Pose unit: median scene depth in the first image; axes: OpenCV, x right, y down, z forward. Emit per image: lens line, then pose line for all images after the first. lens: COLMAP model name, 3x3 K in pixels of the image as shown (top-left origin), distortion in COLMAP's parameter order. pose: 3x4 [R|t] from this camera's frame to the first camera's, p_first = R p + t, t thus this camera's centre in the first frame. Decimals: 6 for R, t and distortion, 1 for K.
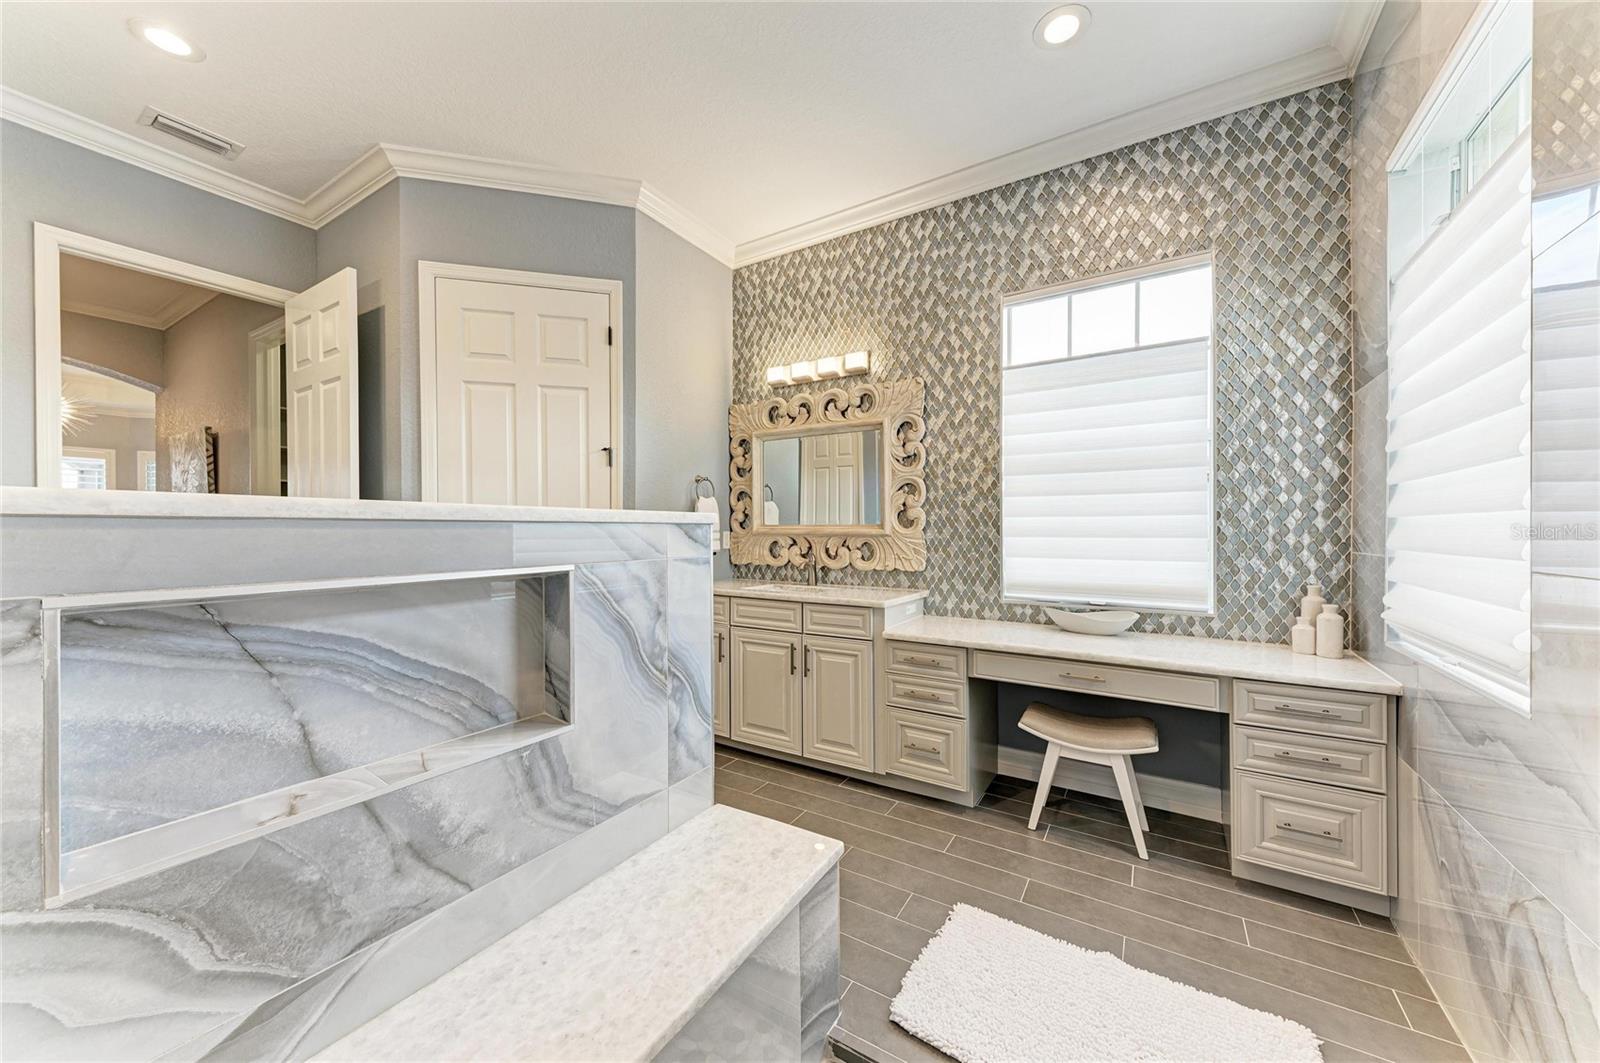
lens RADIAL K [[579.9, 0, 800.2], [0, 579.9, 534.0], [0, 0, 1]] dist [0.015512, 0.000039]
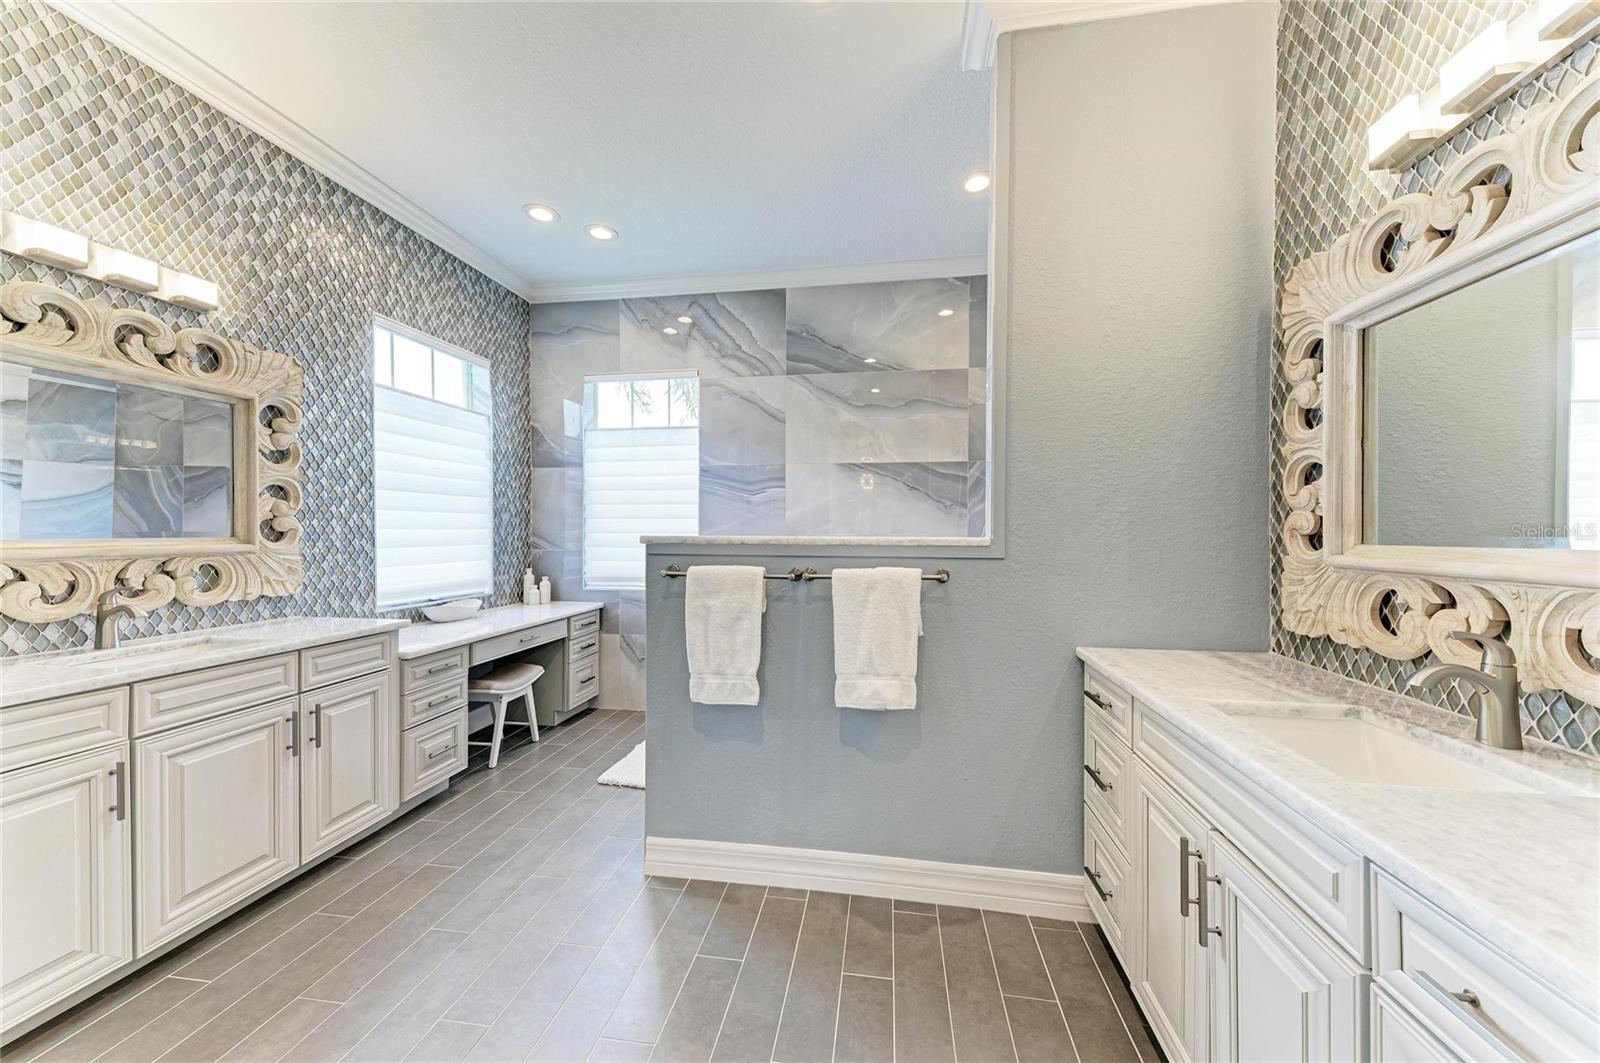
lens RADIAL K [[579.9, 0, 800.2], [0, 579.9, 534.0], [0, 0, 1]] dist [0.015512, 0.000039]
pose [[-0.388683, -0.008813, 0.921329, -0.887816], [0.002712, 0.999939, 0.010709, -0.029637], [-0.921367, 0.006661, -0.388636, 0.706729]]
